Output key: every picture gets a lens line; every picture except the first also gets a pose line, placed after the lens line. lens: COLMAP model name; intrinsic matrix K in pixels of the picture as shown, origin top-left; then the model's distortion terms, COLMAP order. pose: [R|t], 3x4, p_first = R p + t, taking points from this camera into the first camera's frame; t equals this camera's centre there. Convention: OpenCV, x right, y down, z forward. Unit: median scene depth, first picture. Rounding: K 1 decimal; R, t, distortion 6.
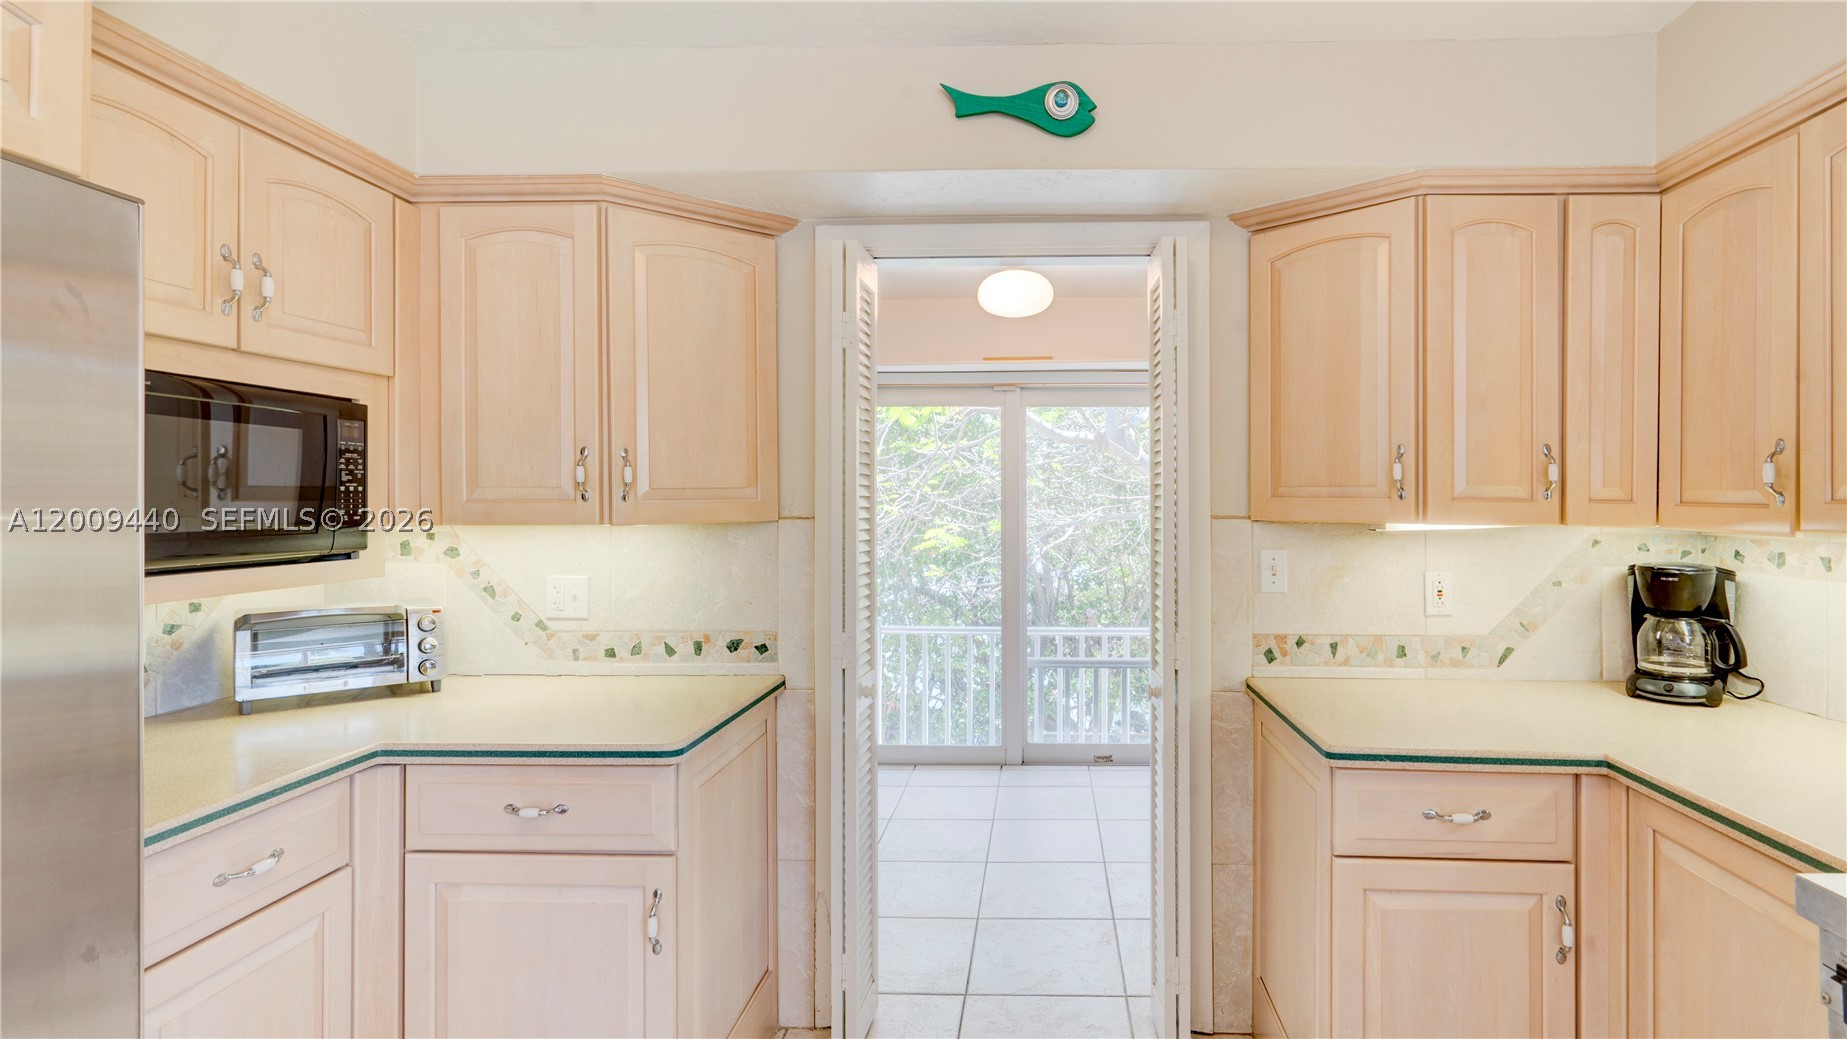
lens RADIAL K [[854.5, 0, 917.8], [0, 854.5, 524.4], [0, 0, 1]] dist [0.000470, -0.000146]
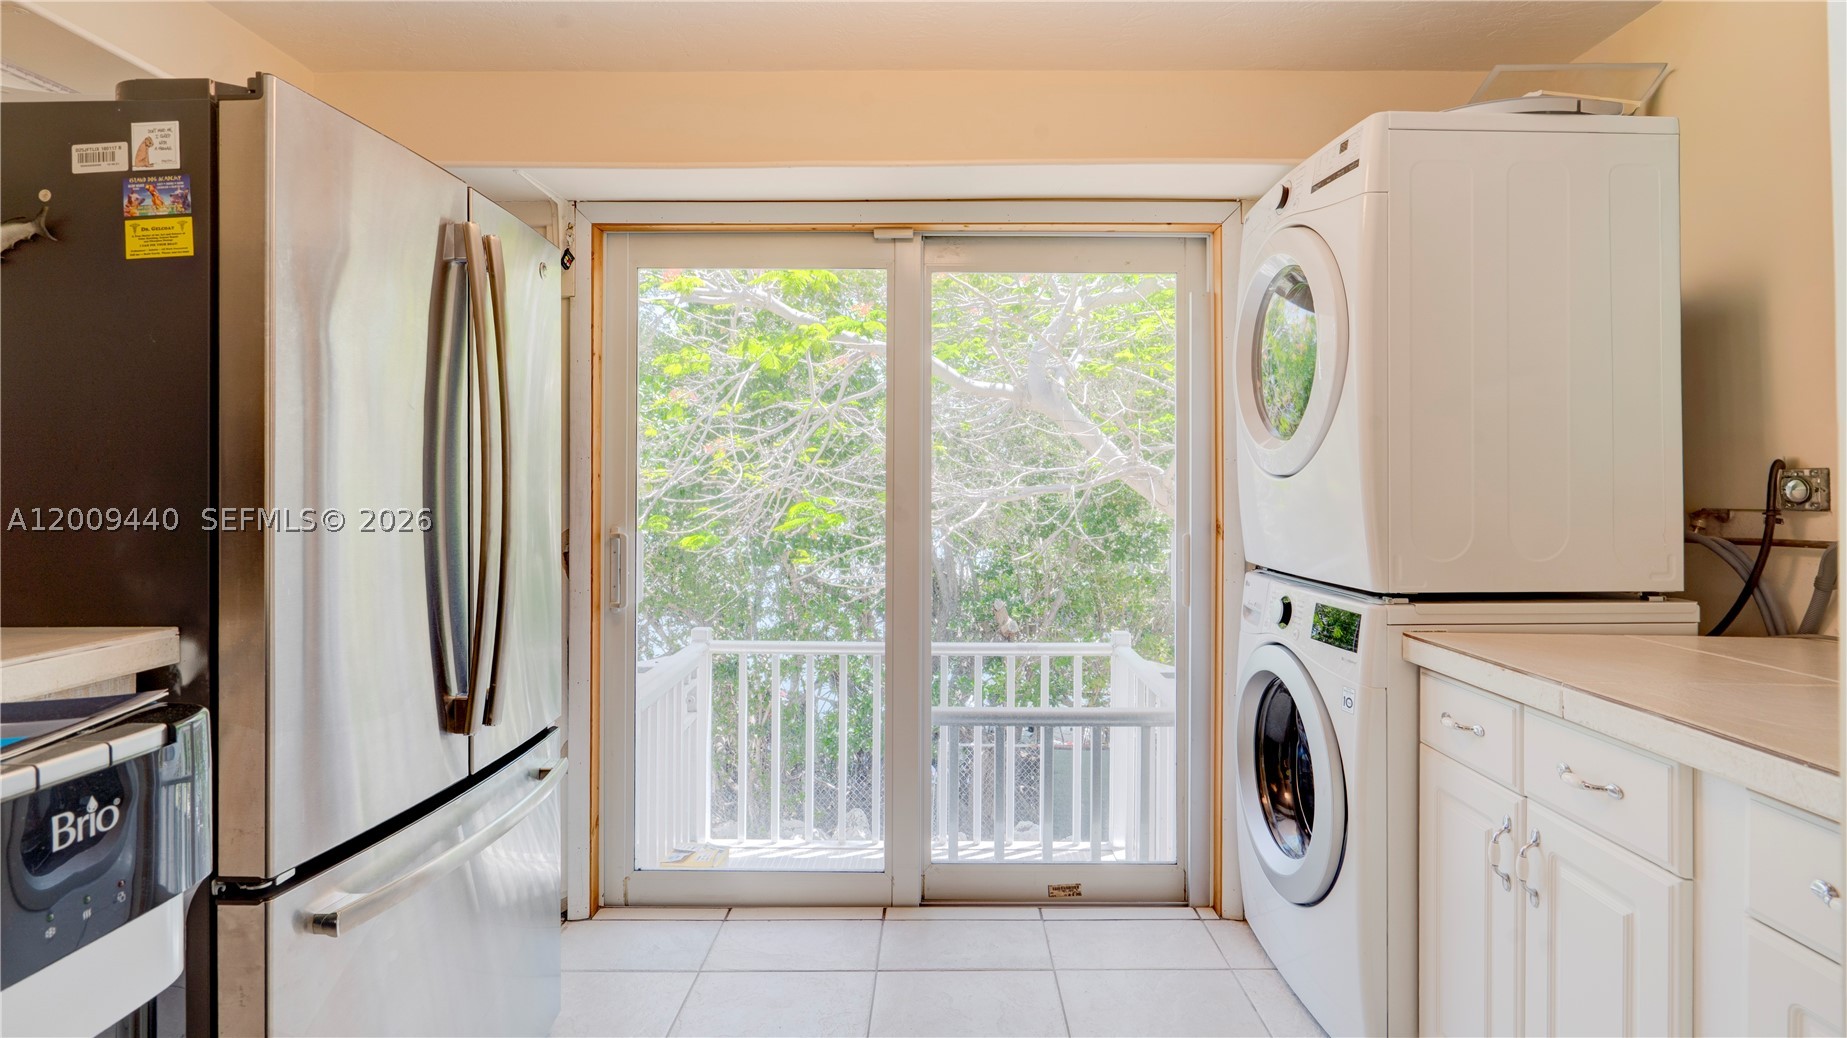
lens RADIAL K [[854.5, 0, 917.8], [0, 854.5, 523.9], [0, 0, 1]] dist [0.000470, -0.000146]
pose [[0.993136, 0.004054, 0.116892, 0.038908], [-0.005989, 0.999851, 0.016207, 0.016688], [-0.116809, -0.016795, 0.993012, 0.326463]]
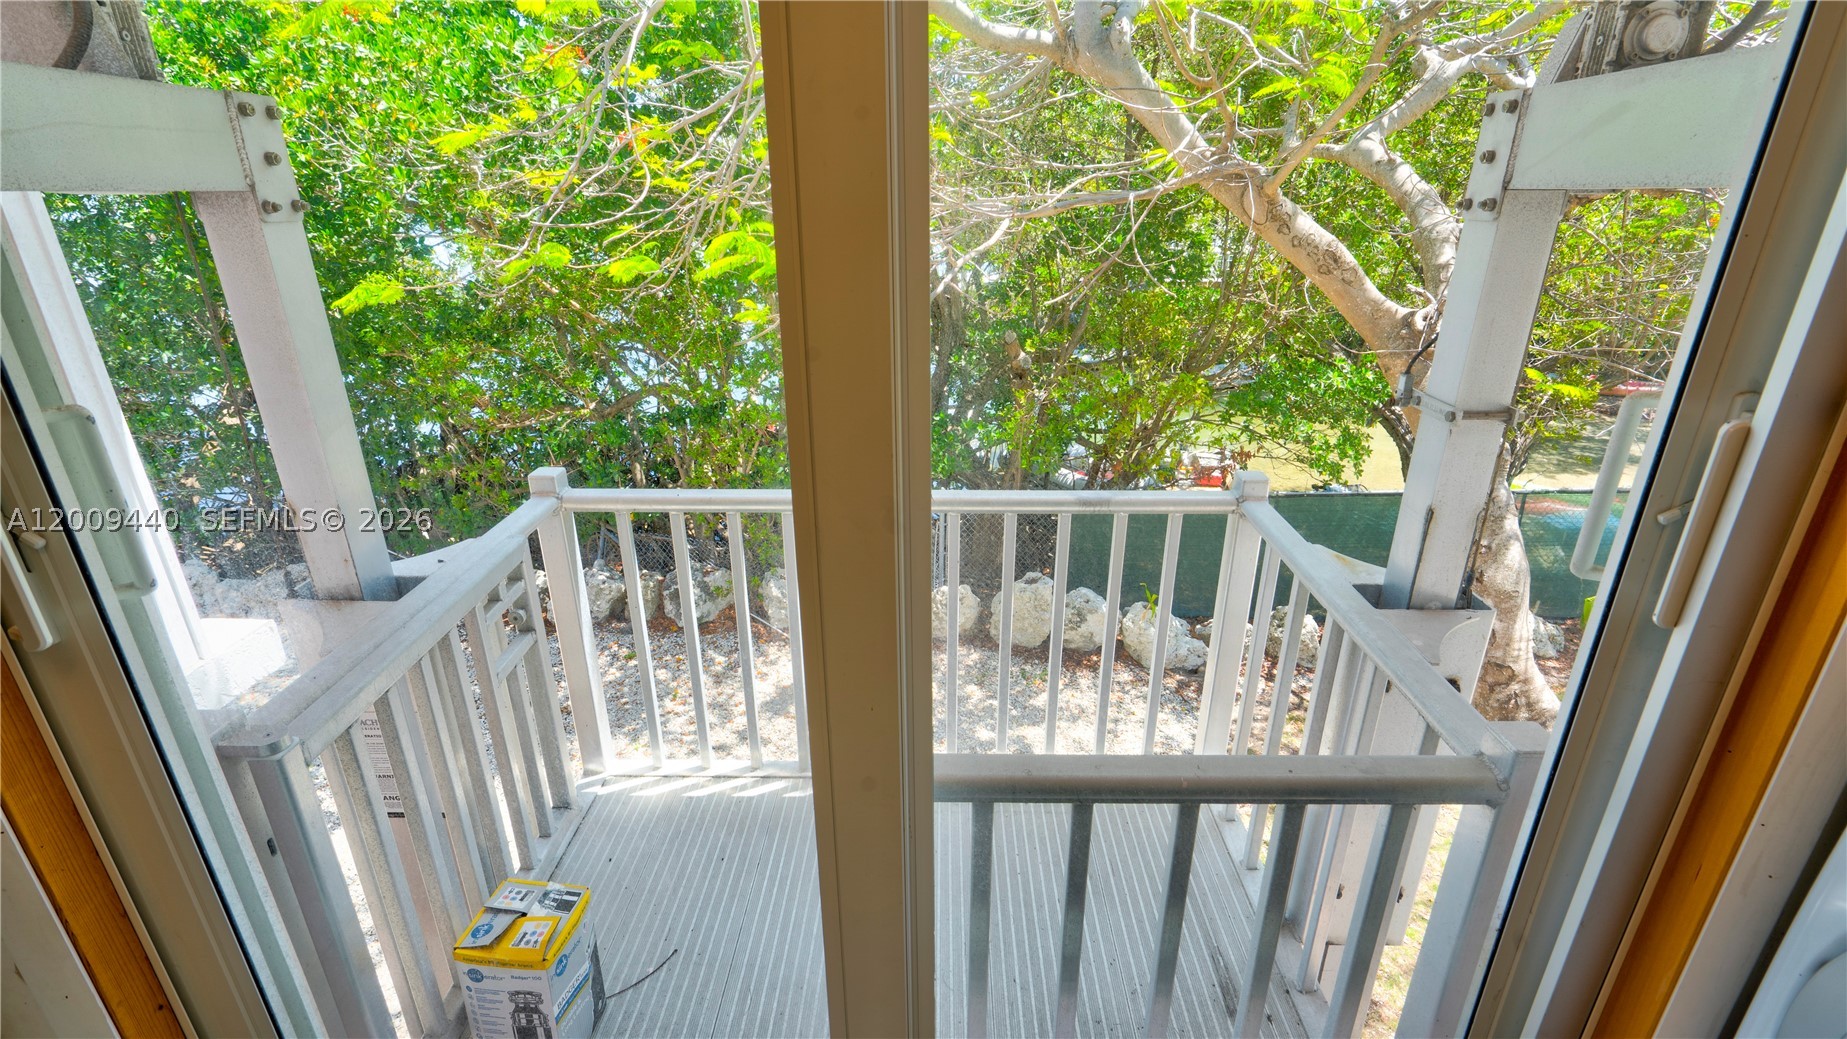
lens RADIAL K [[811.2, 0, 923.5], [0, 811.2, 519.5], [0, 0, 1]] dist [0.000328, -0.000027]
pose [[0.992388, -0.045608, 0.114395, 0.085828], [0.001327, 0.932801, 0.360389, -0.008253], [-0.123145, -0.357494, 0.925761, 0.675915]]
